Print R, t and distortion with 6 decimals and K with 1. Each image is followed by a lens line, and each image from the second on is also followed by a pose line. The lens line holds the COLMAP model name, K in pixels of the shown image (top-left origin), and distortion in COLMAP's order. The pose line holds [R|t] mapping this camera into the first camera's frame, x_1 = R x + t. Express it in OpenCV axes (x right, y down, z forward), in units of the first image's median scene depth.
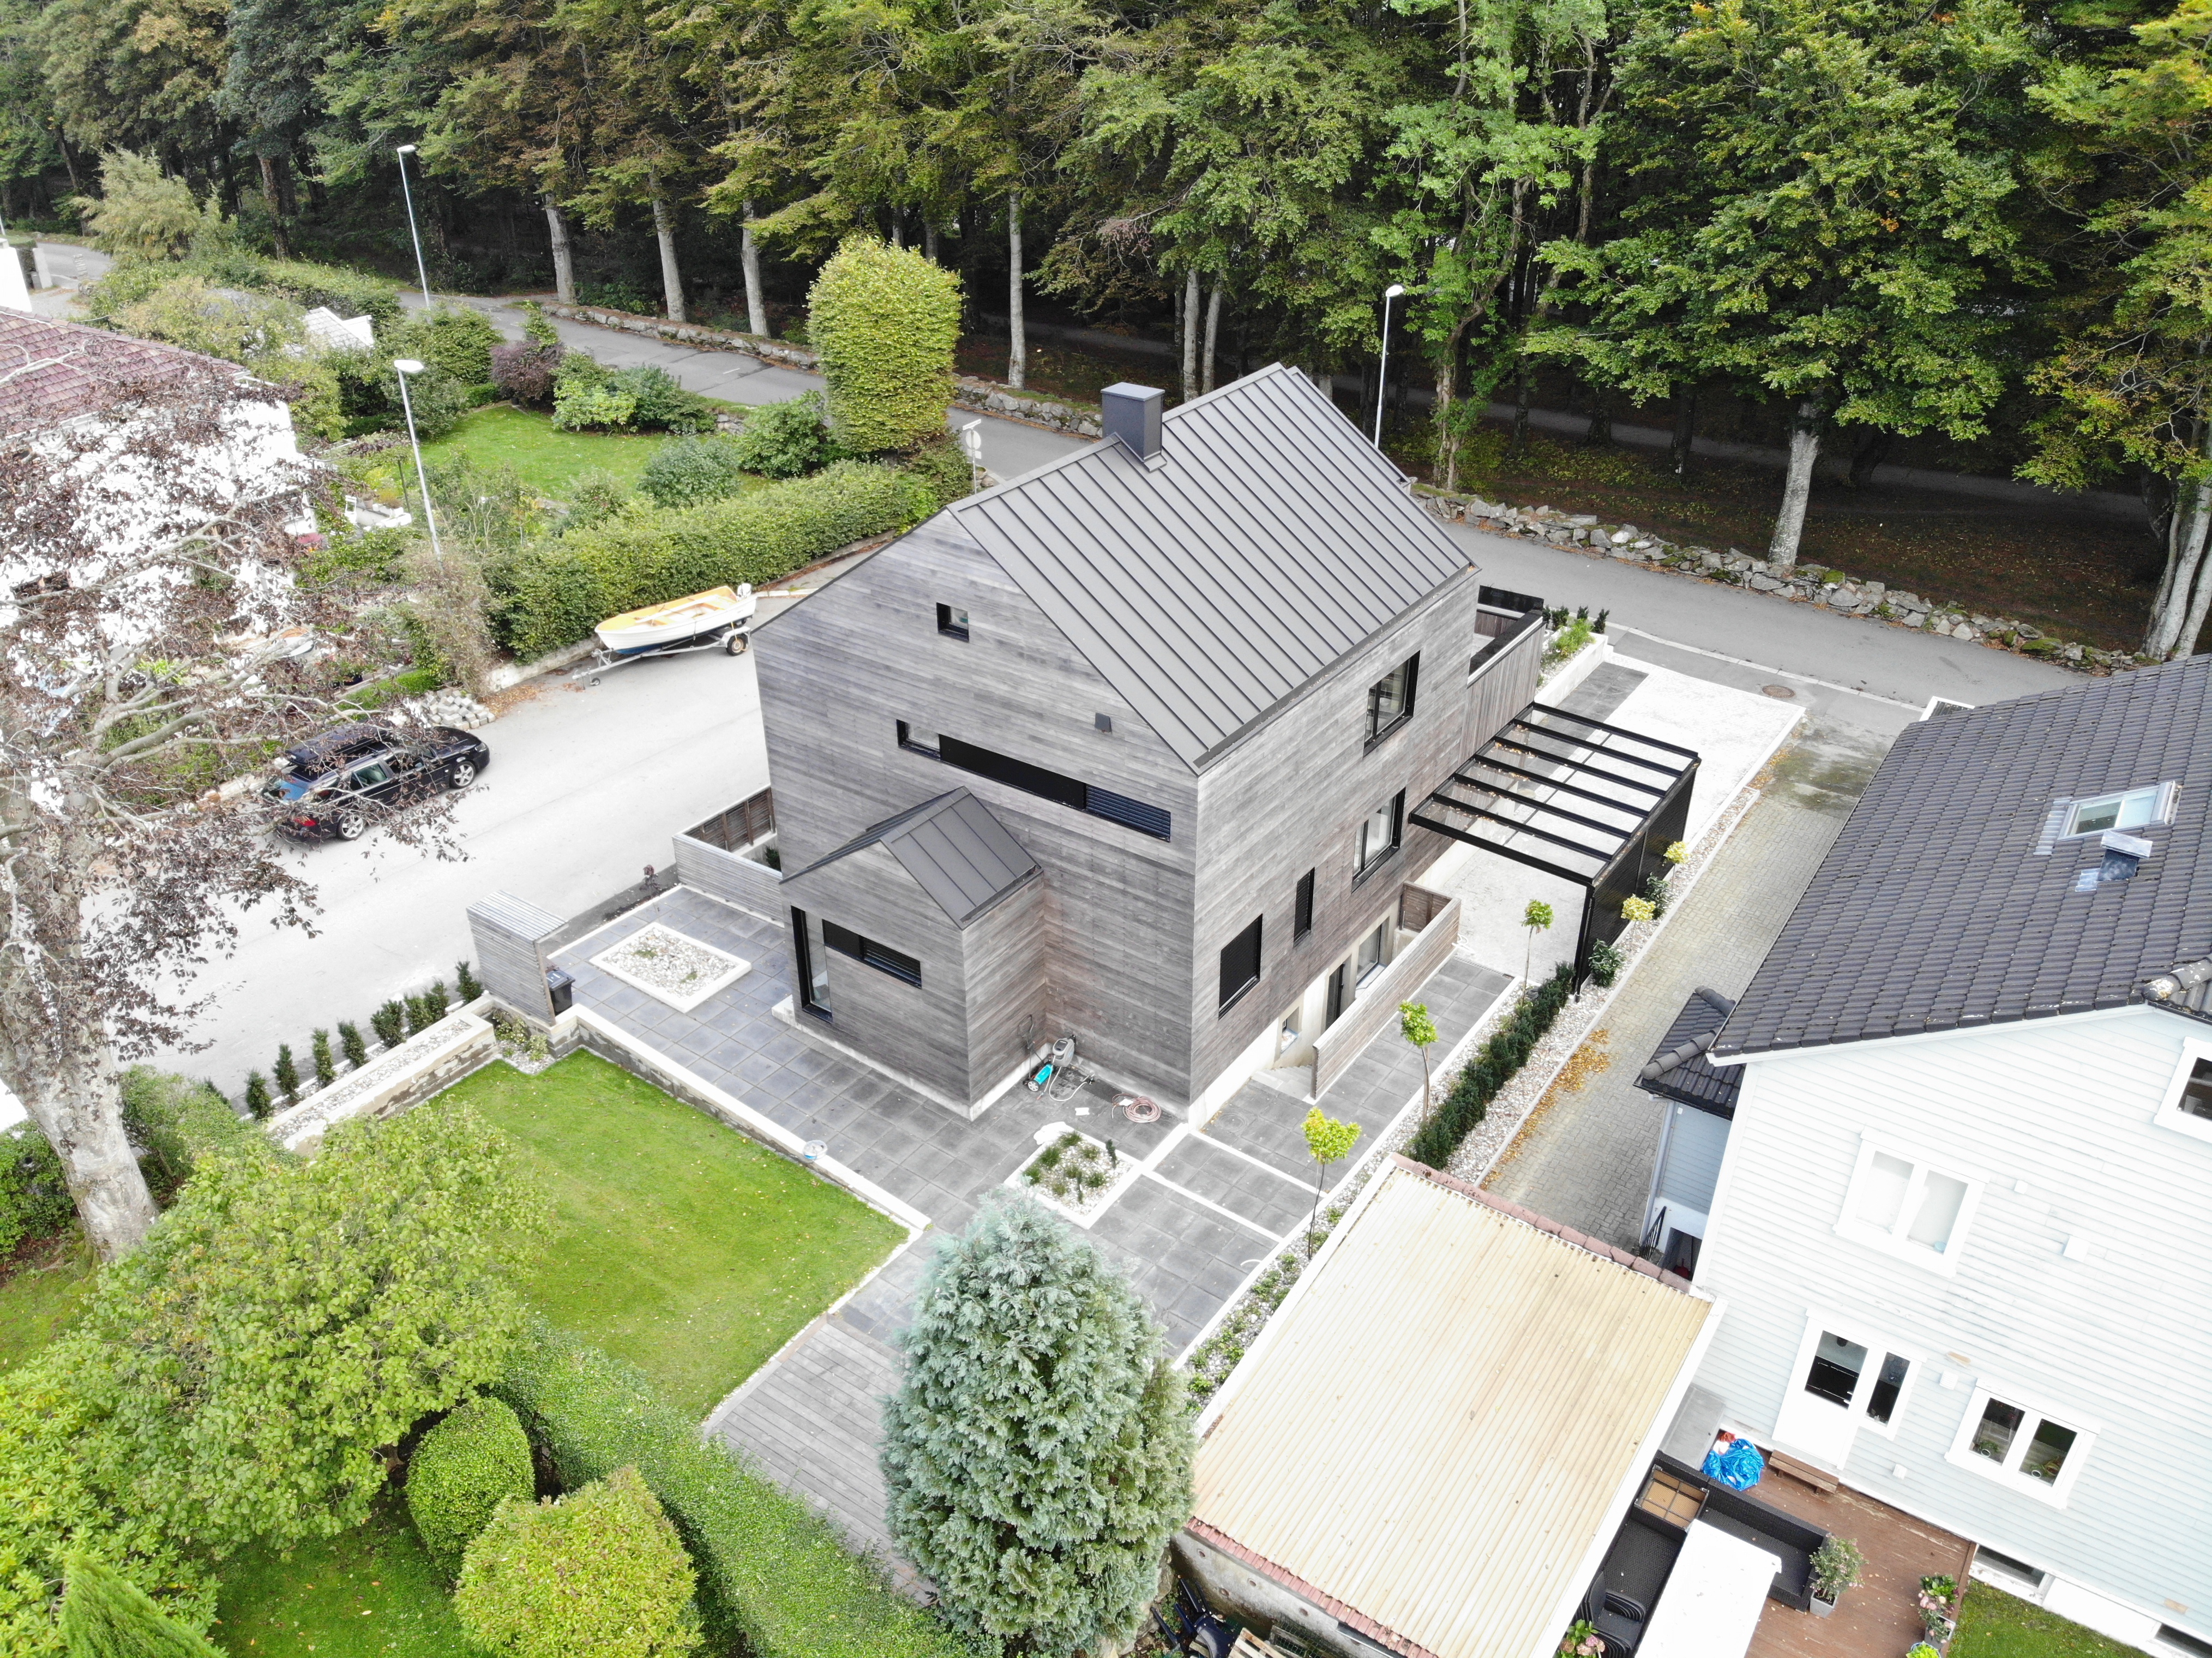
lens RADIAL K [[1617.8, 0, 1106.0], [0, 1617.8, 829.0], [0, 0, 1]] dist [0.006212, -0.107820]
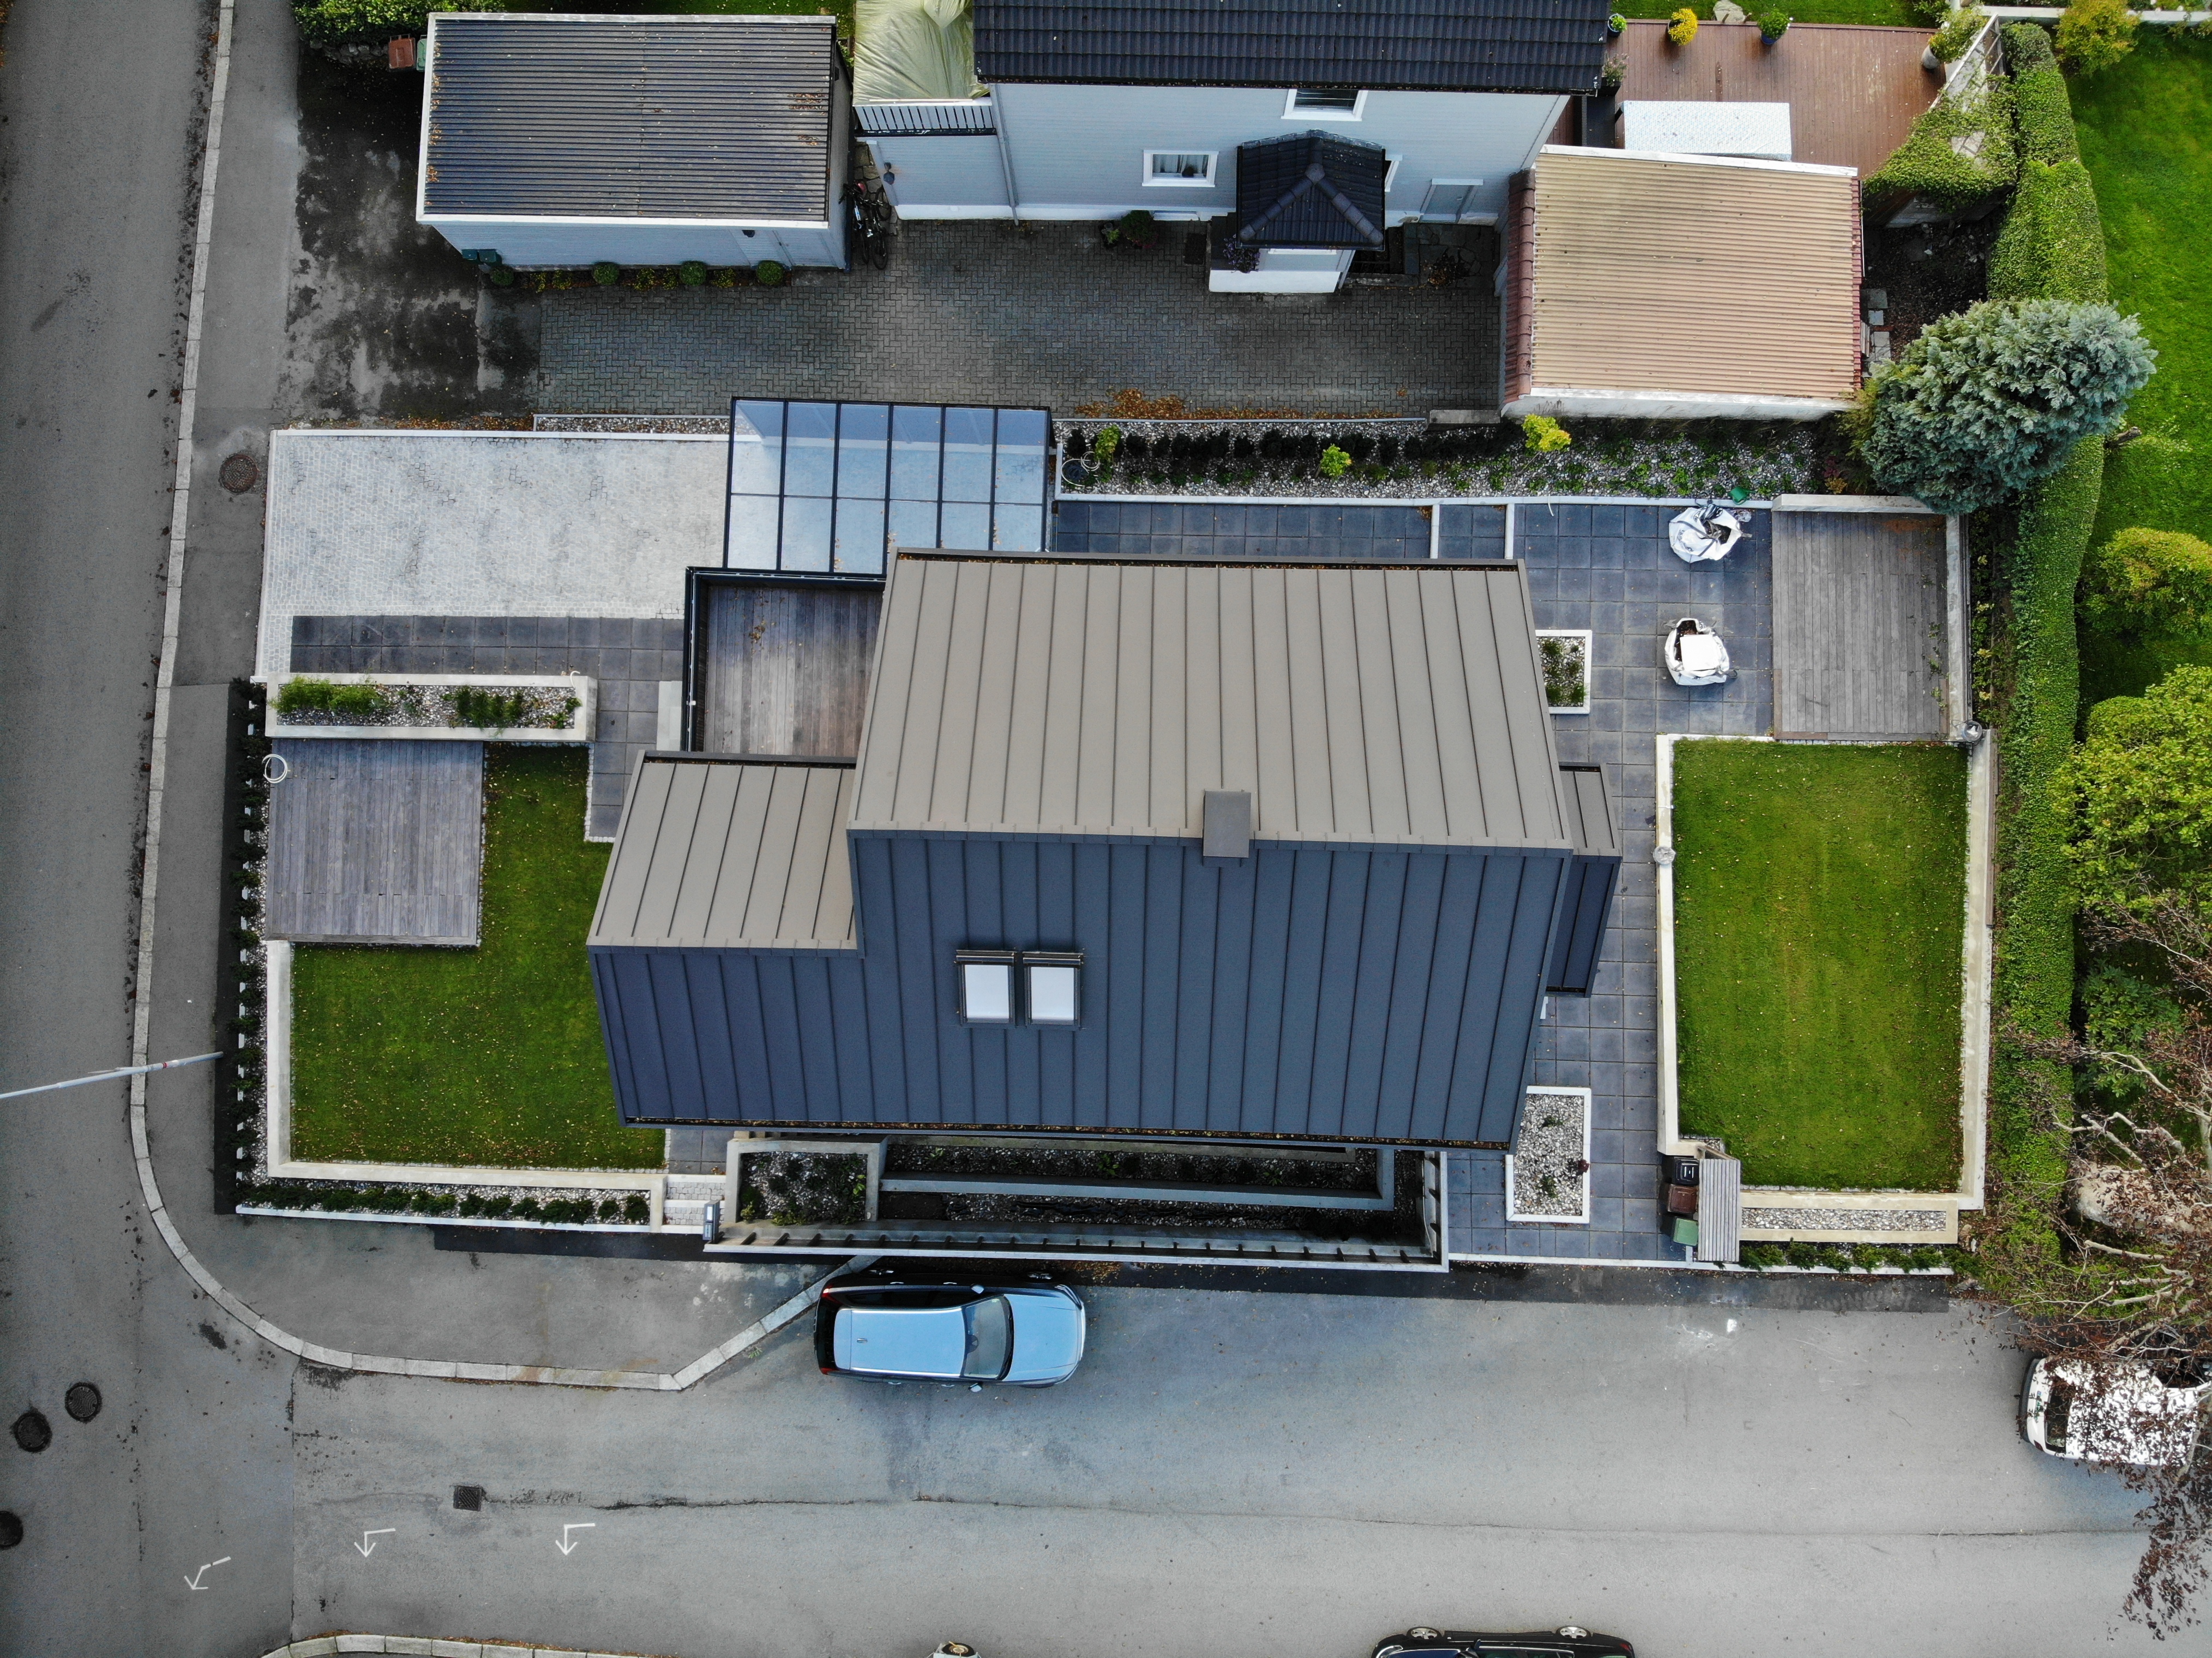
lens RADIAL K [[1617.8, 0, 1106.0], [0, 1617.8, 829.0], [0, 0, 1]] dist [0.006212, -0.107820]
pose [[-0.553622, -0.830637, 0.059533, -0.003982], [0.446127, -0.235461, 0.863440, -0.649635], [-0.703188, 0.504579, 0.500926, 0.433807]]
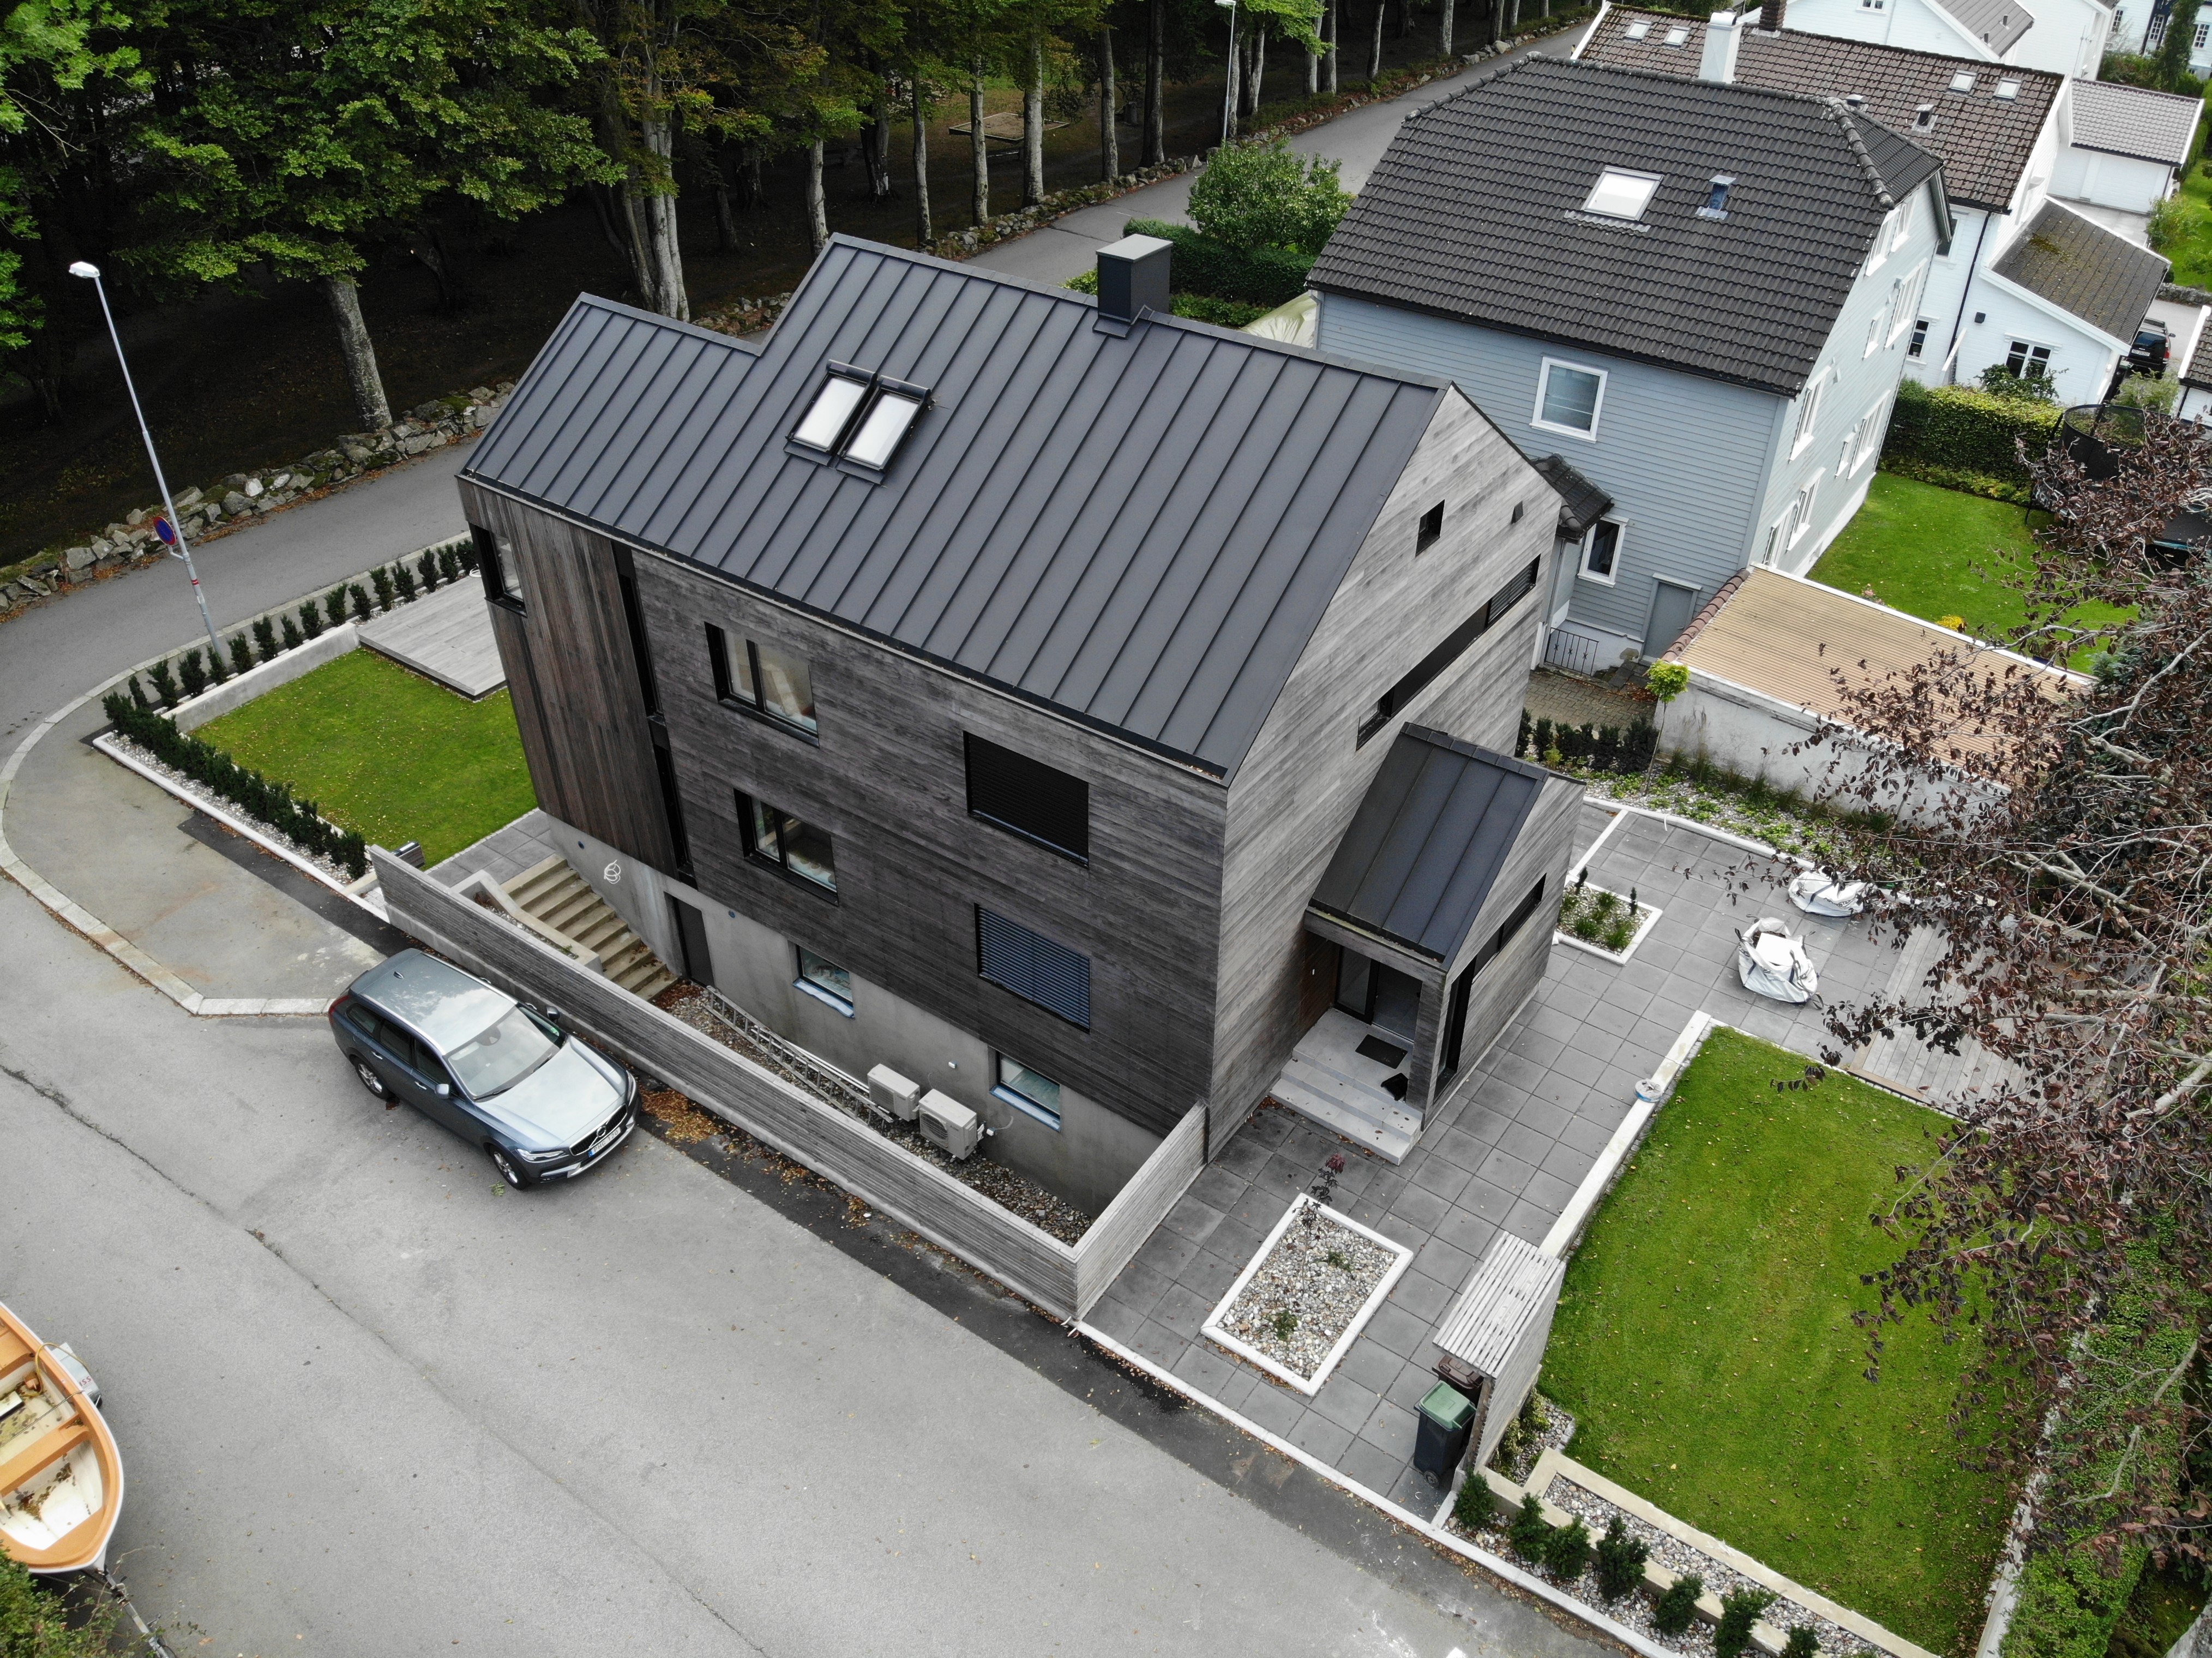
lens RADIAL K [[1617.8, 0, 1106.0], [0, 1617.8, 829.0], [0, 0, 1]] dist [0.006212, -0.107820]
pose [[0.010762, -0.589307, 0.807838, -0.514235], [0.504333, 0.700801, 0.504506, -0.313868], [-0.863442, 0.401990, 0.304749, 0.592674]]
